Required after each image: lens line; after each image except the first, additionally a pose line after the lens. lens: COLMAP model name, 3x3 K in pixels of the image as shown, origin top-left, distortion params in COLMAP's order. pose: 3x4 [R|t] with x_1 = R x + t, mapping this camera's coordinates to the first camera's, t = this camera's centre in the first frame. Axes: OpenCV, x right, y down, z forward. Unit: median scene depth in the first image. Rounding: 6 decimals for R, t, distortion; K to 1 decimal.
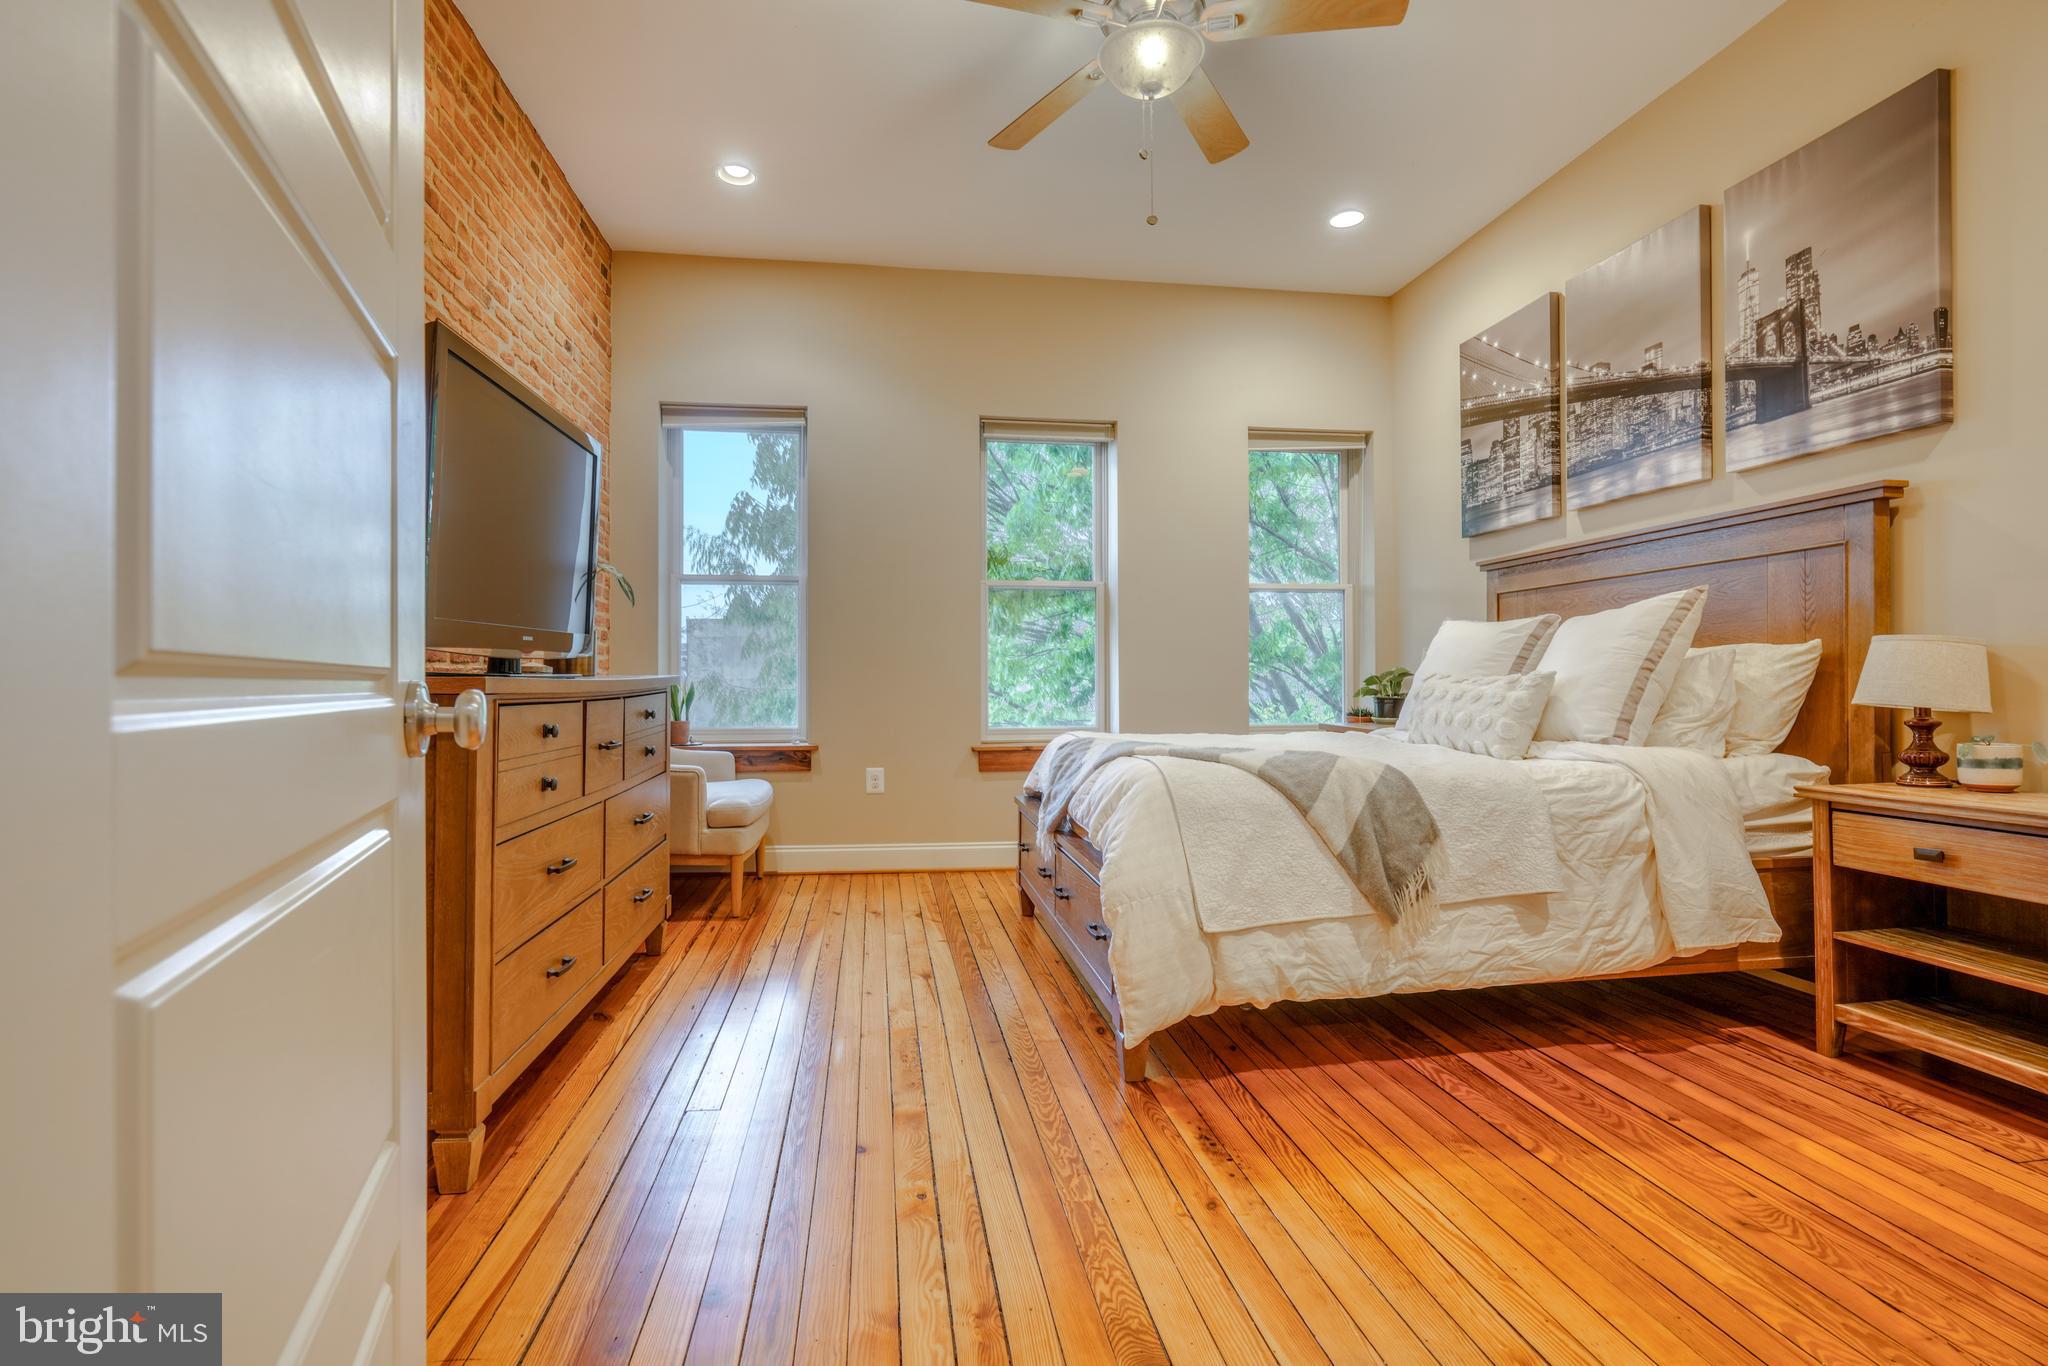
lens RADIAL K [[920.9, 0, 1039.7], [0, 920.9, 677.4], [0, 0, 1]] dist [-0.012786, 0.004841]
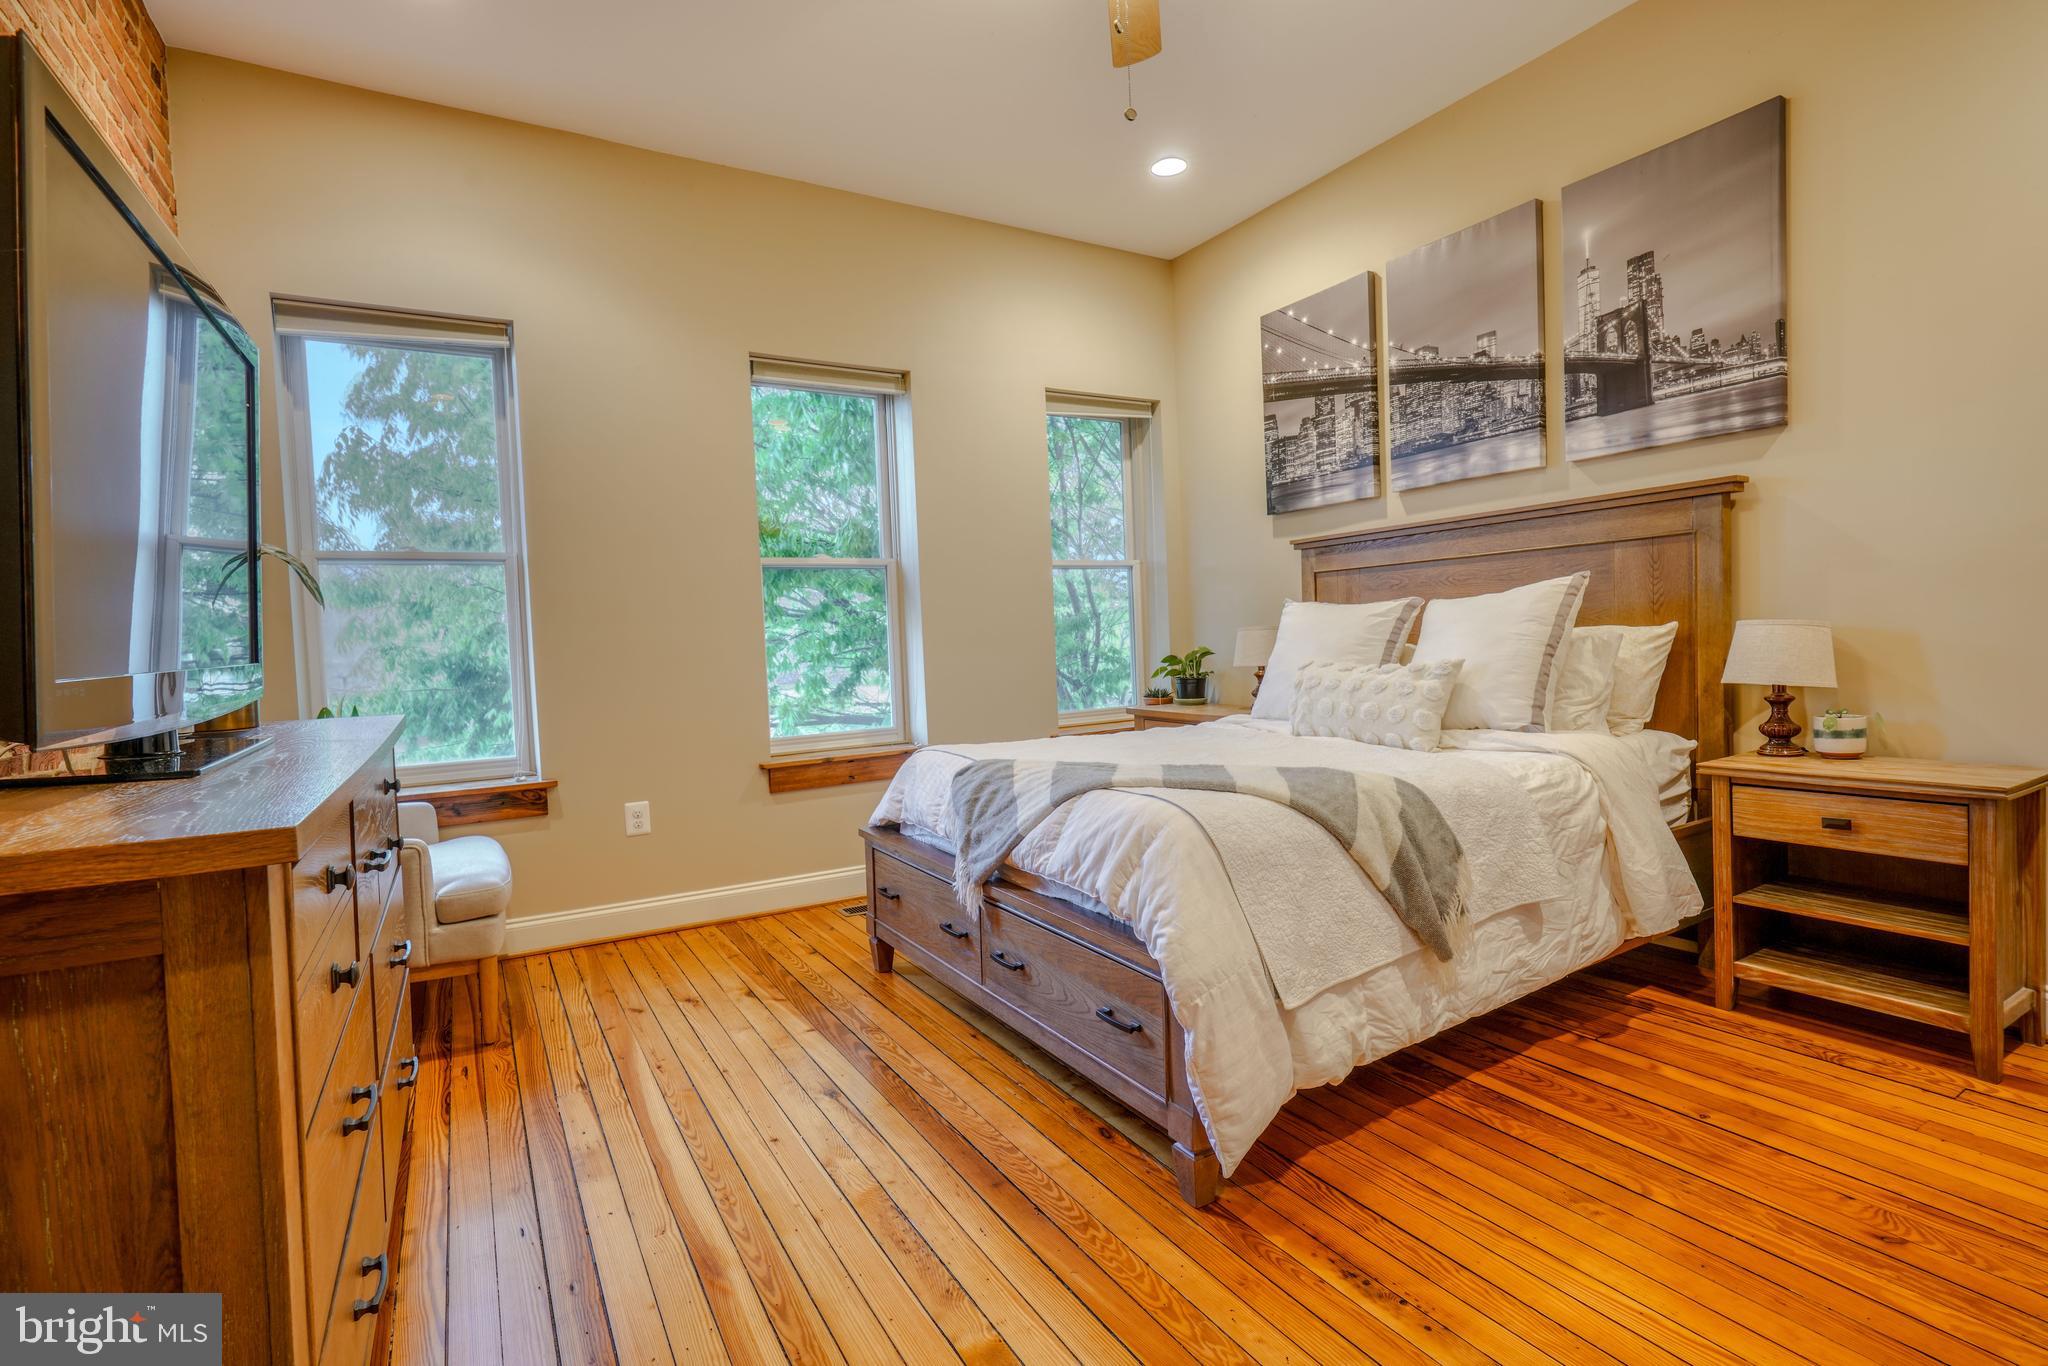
lens RADIAL K [[920.9, 0, 1005.3], [0, 920.9, 675.6], [0, 0, 1]] dist [-0.012786, 0.004841]
pose [[0.930020, -0.048557, 0.364288, -0.276153], [0.034243, 0.998370, 0.045656, -0.054193], [-0.365911, -0.029987, 0.930167, 0.280114]]
